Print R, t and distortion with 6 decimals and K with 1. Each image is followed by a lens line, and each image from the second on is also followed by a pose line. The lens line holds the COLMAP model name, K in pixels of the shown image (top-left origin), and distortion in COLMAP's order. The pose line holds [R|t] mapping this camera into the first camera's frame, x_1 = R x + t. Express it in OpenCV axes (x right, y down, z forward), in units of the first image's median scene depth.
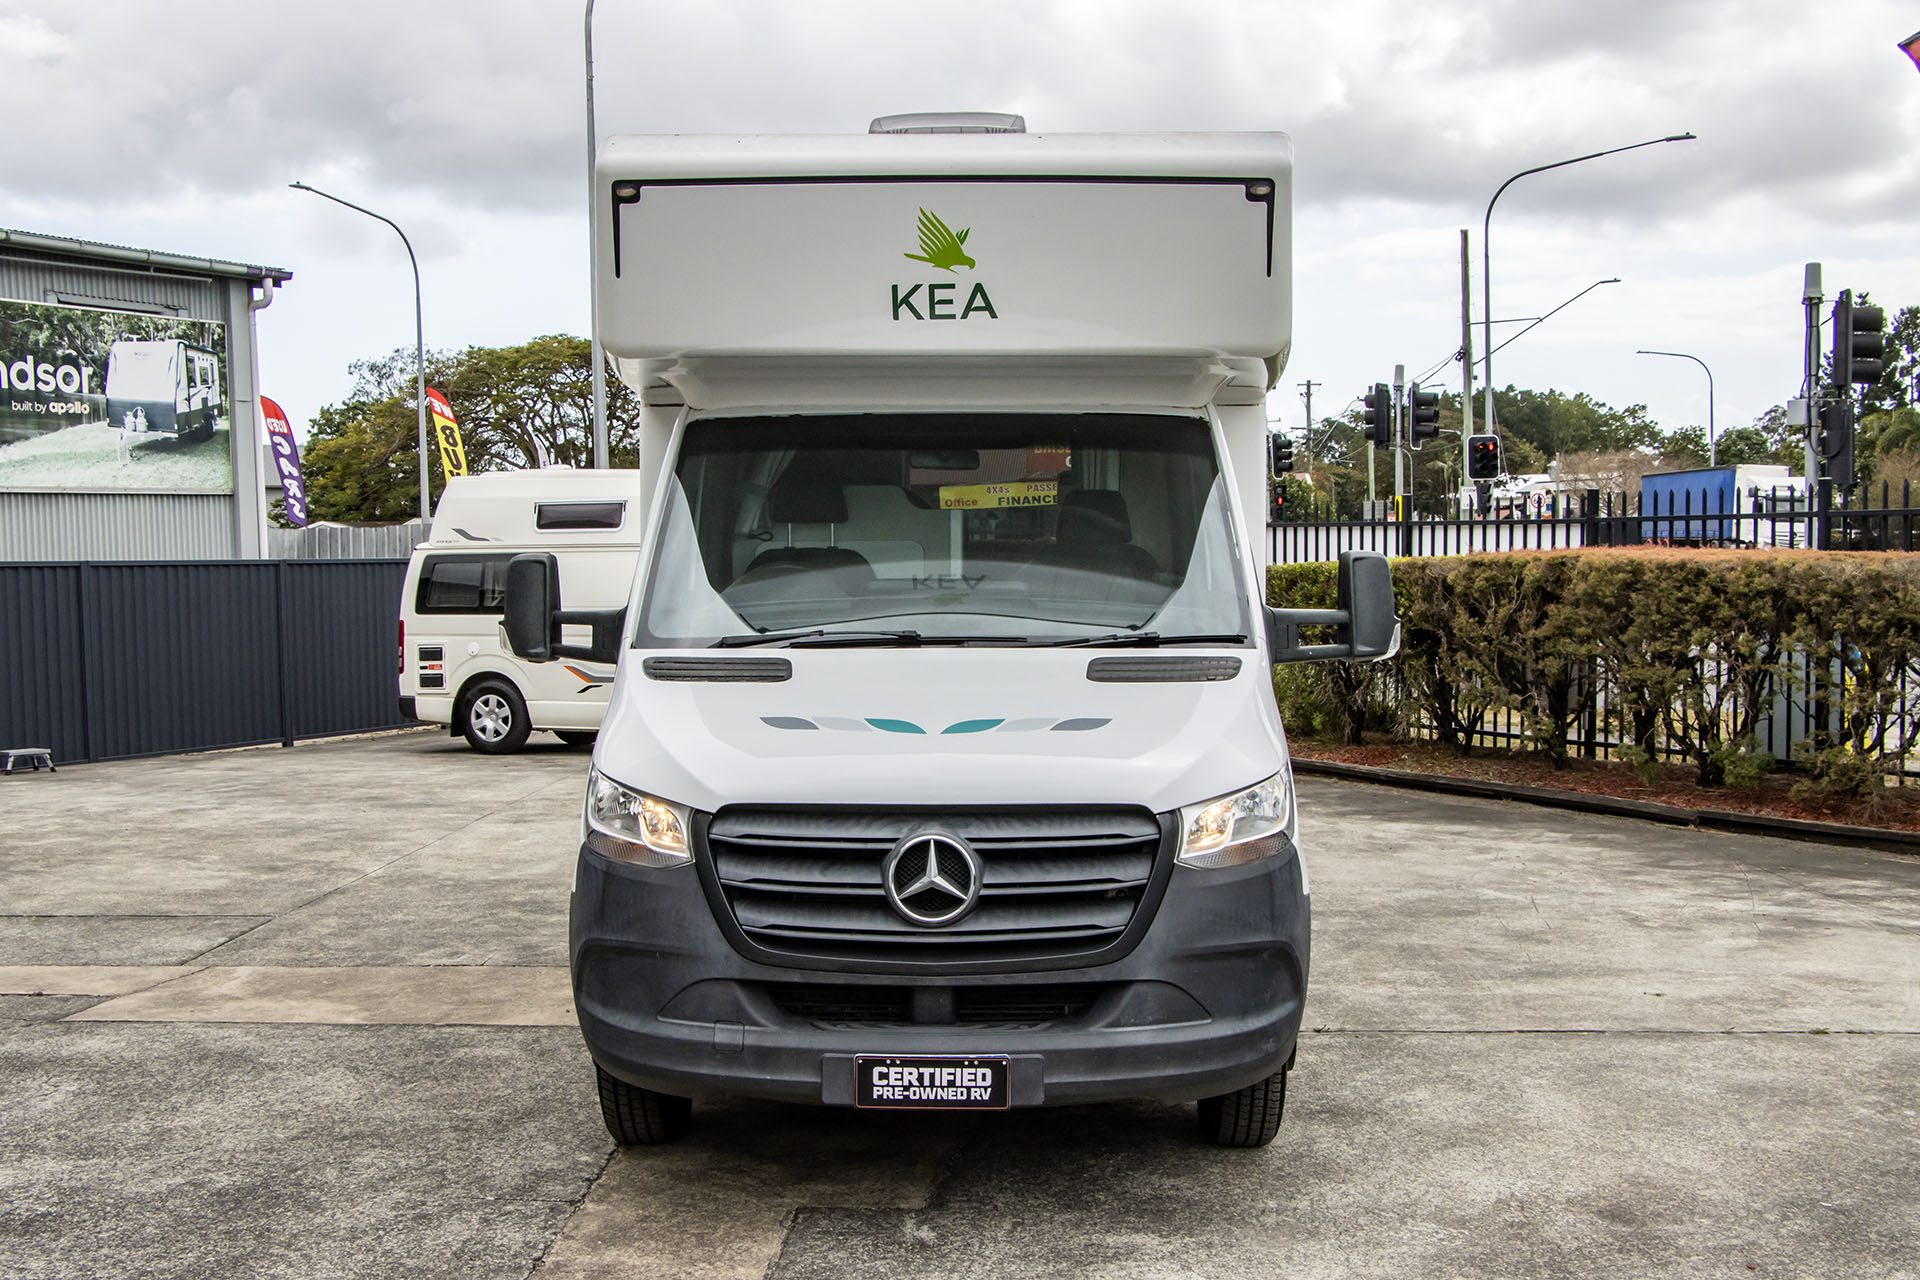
lens RADIAL K [[2075.8, 0, 927.0], [0, 2075.8, 643.8], [0, 0, 1]] dist [-0.109609, 0.237449]
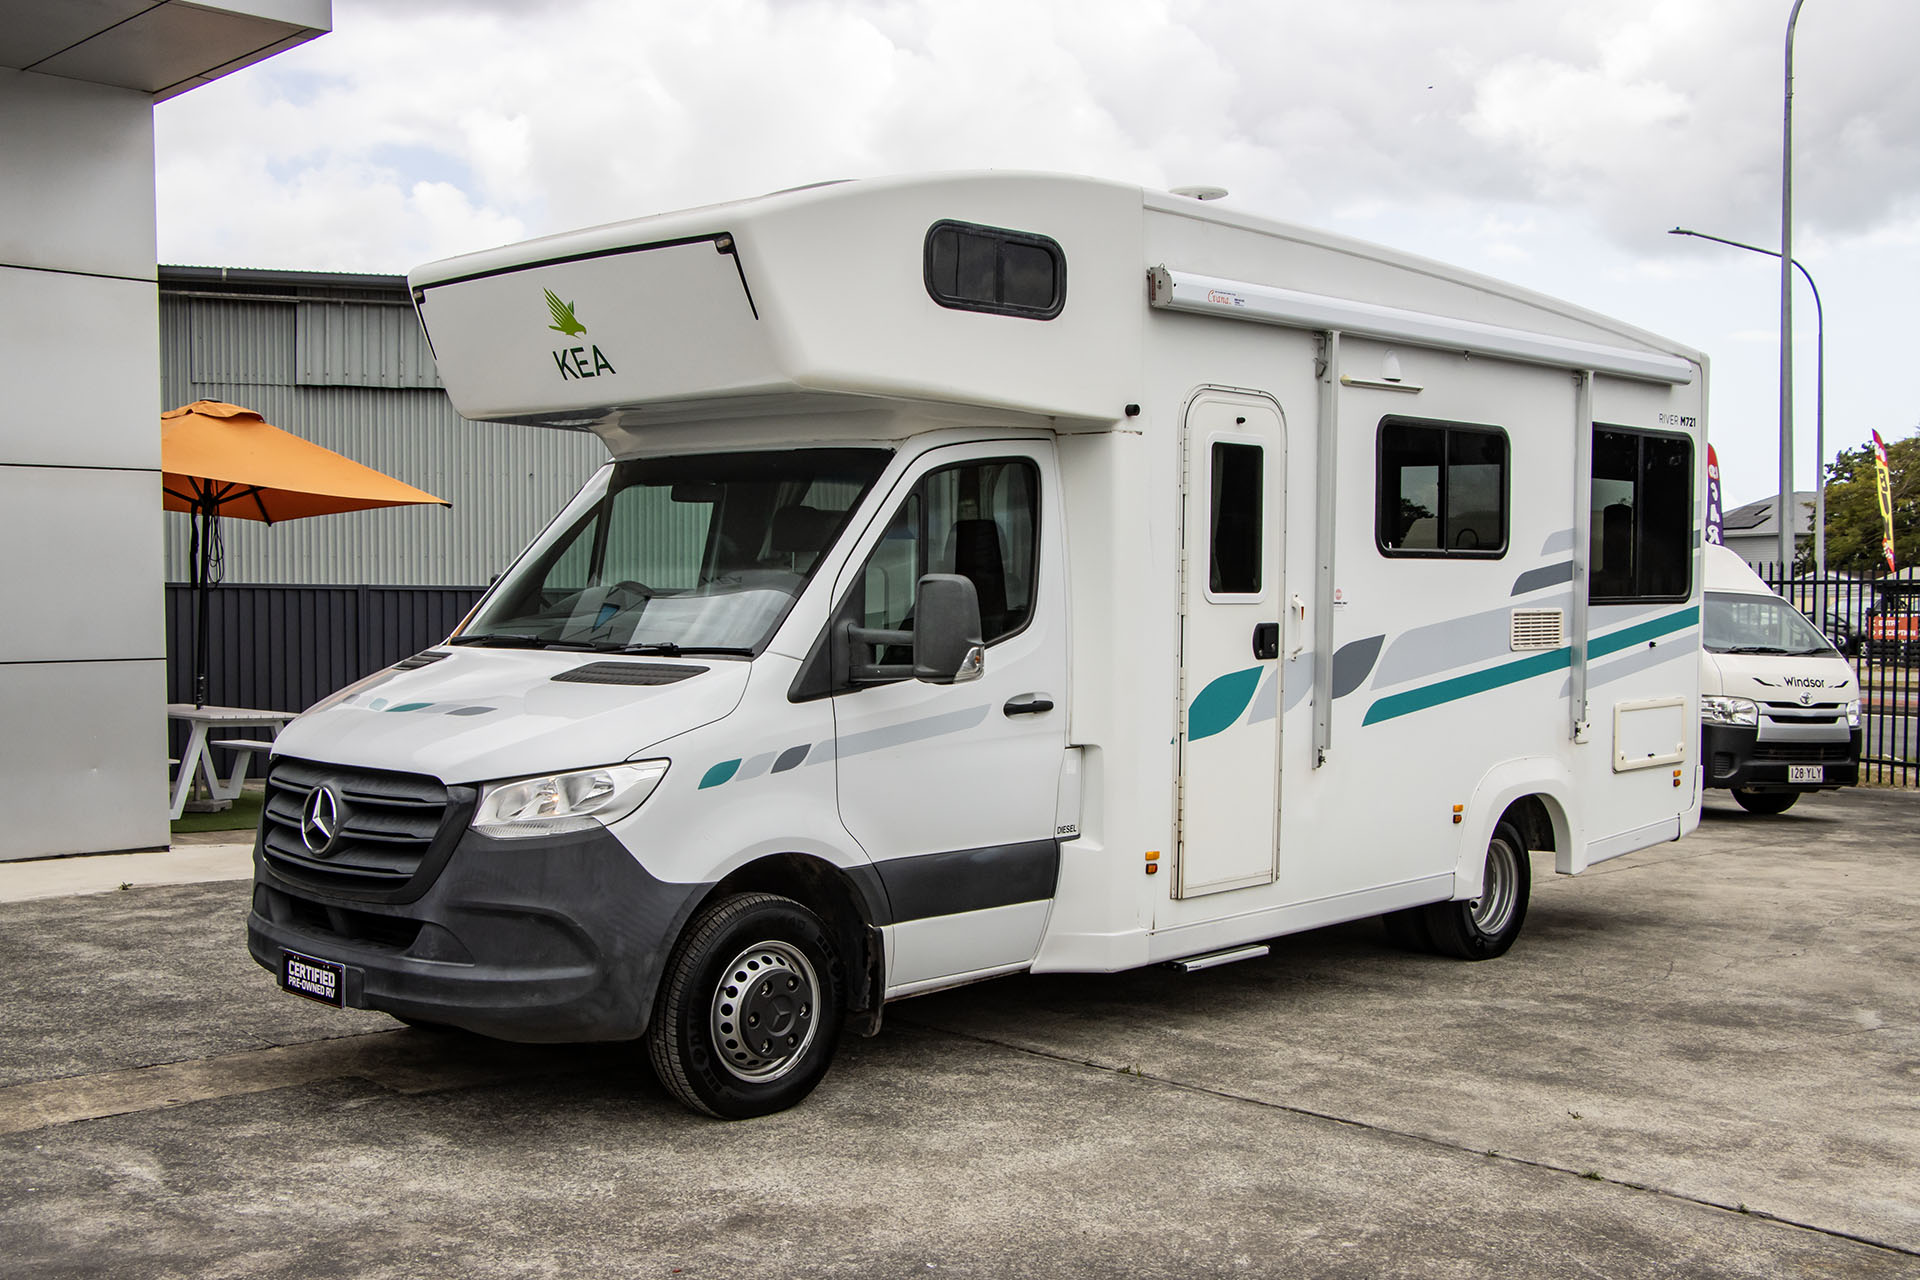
lens RADIAL K [[2075.8, 0, 927.0], [0, 2075.8, 643.8], [0, 0, 1]] dist [-0.109609, 0.237449]
pose [[0.726220, 0.028992, -0.686851, 1.052739], [-0.045426, 0.998951, -0.005864, -0.005399], [0.685960, 0.035459, 0.726775, 0.295683]]
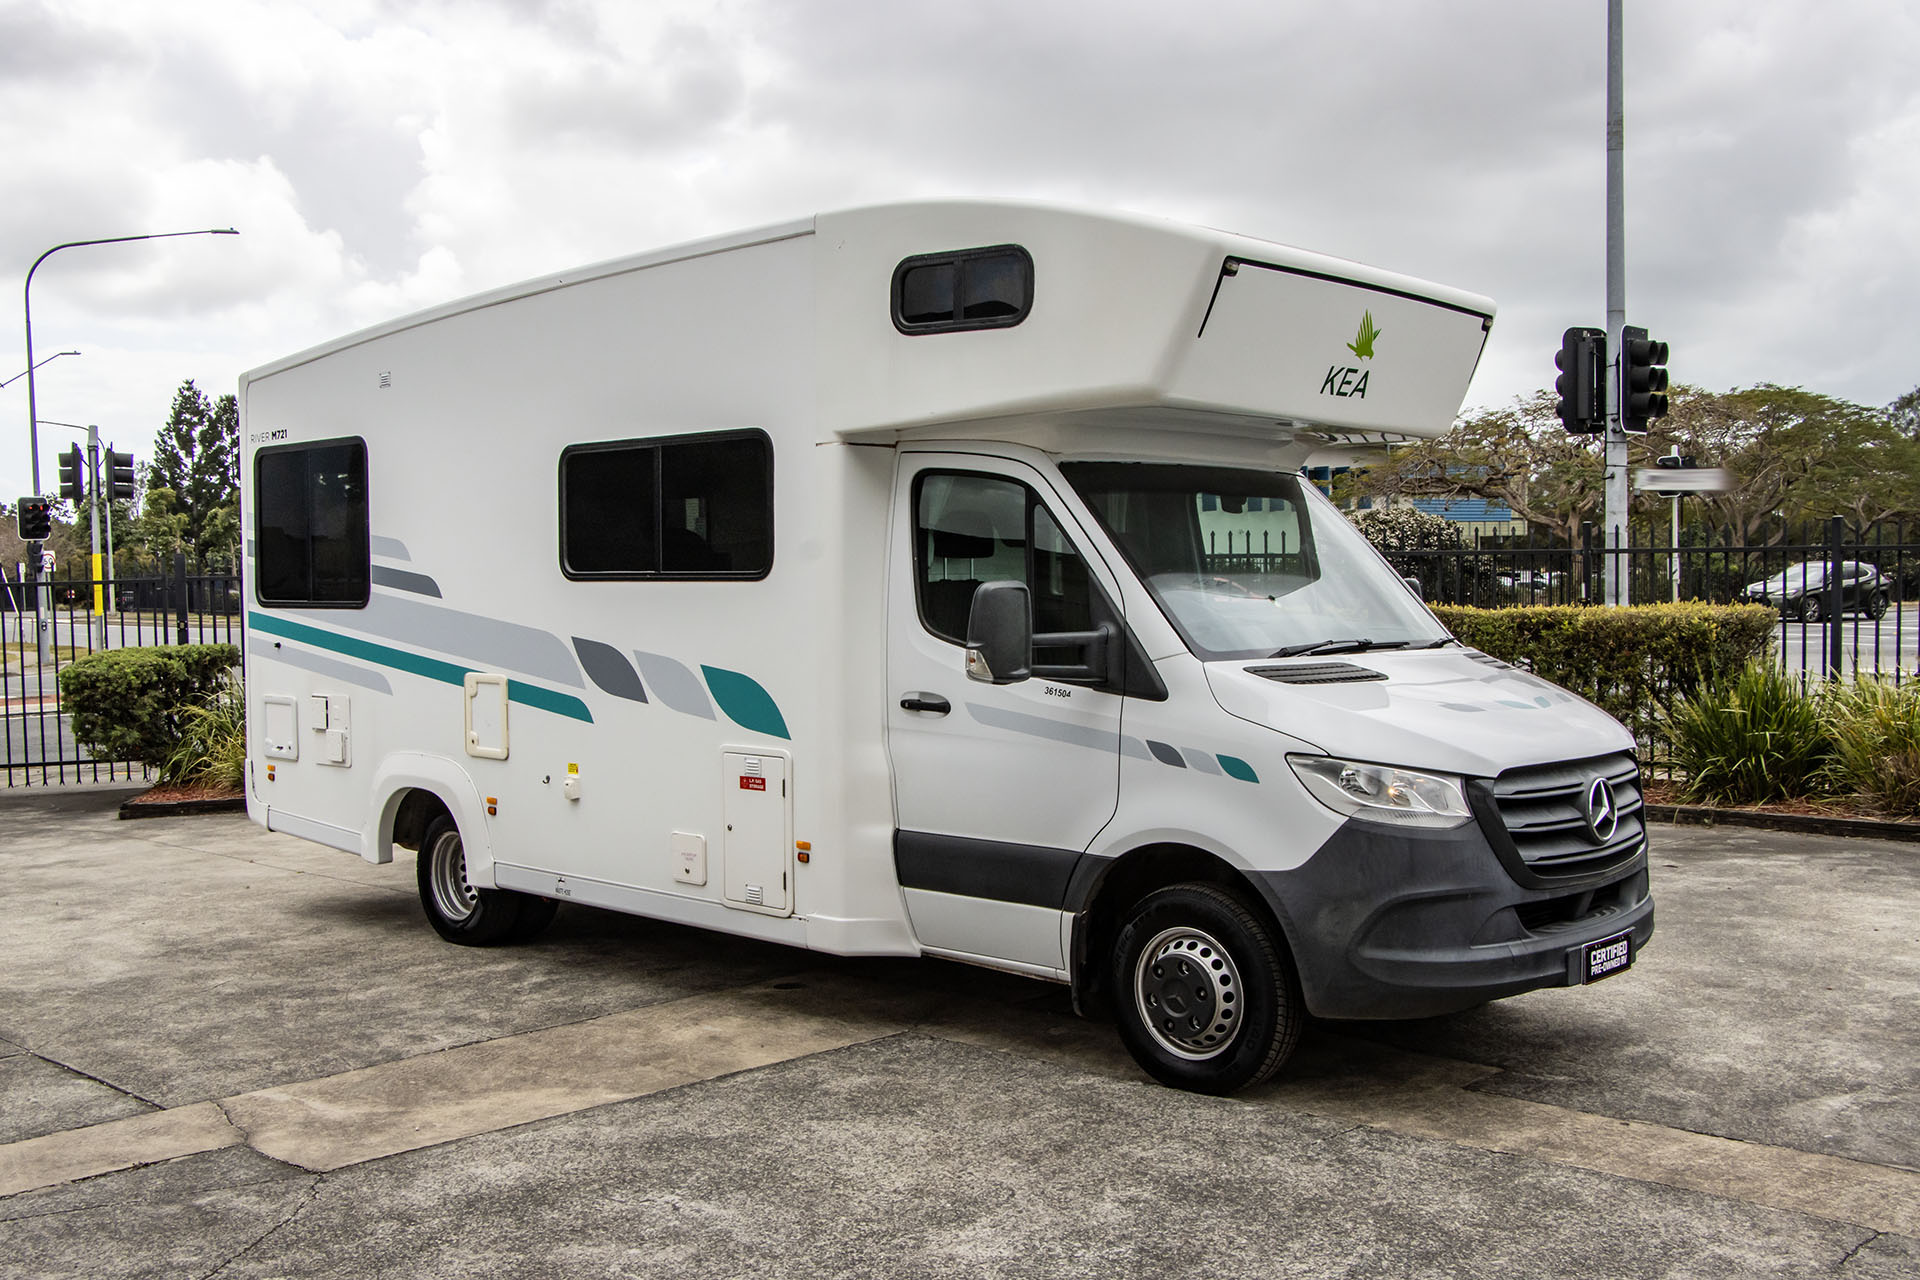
lens RADIAL K [[1896.3, 0, 960.0], [0, 1896.3, 640.0], [0, 0, 1]] dist [-0.120395, 0.153289]
pose [[0.663897, -0.025379, 0.747393, -1.104829], [0.047393, 0.998843, -0.008181, -0.008601], [-0.746321, 0.040853, 0.664332, 0.442818]]
